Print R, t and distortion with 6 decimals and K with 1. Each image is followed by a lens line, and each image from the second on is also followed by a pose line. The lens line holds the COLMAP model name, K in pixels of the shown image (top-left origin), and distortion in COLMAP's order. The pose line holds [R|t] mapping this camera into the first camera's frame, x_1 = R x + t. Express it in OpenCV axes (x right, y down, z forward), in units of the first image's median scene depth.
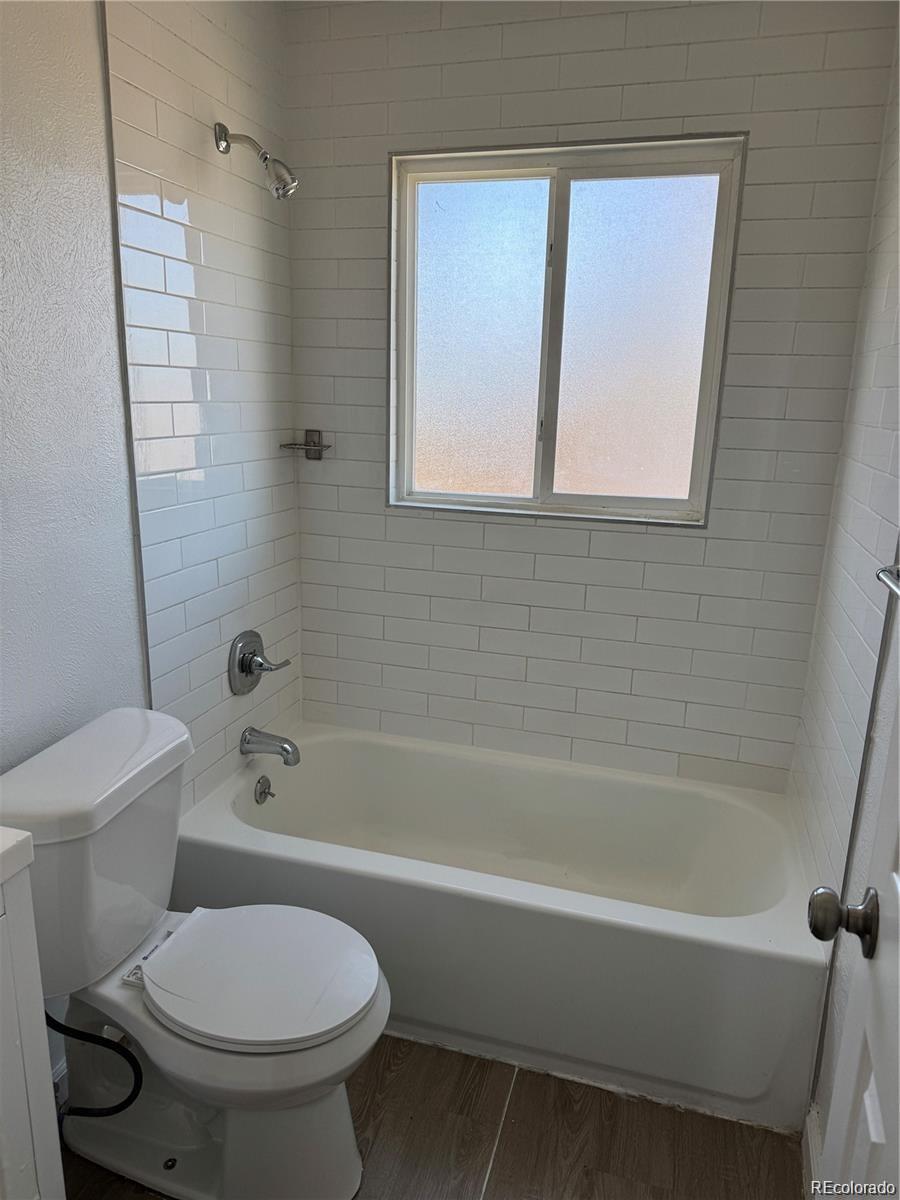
lens RADIAL K [[831.6, 0, 450.0], [0, 831.6, 600.0], [0, 0, 1]] dist [0.004626, -0.093427]
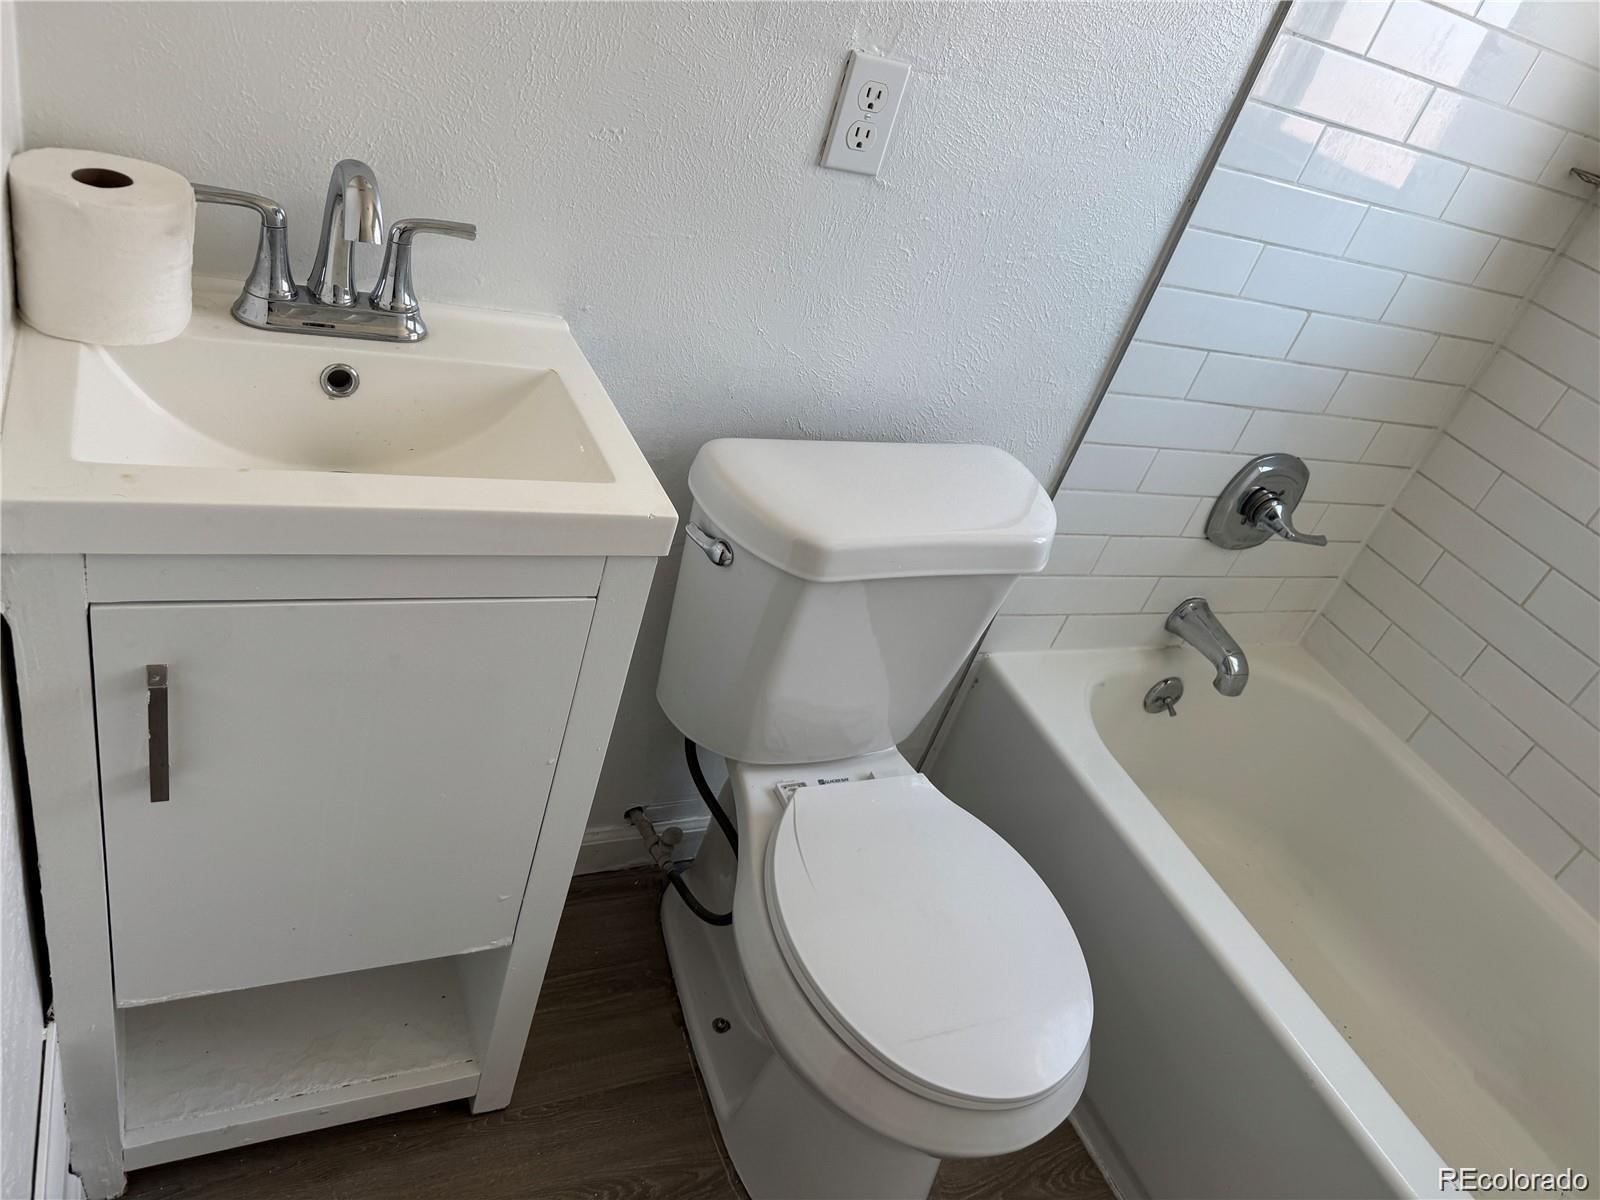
lens RADIAL K [[1118.4, 0, 800.0], [0, 1118.4, 600.0], [0, 0, 1]] dist [0.020240, -0.039255]
pose [[0.609994, 0.562292, -0.558332, 0.034605], [-0.439020, 0.826393, 0.352612, -0.004305], [0.659673, 0.030028, 0.750953, 0.207364]]
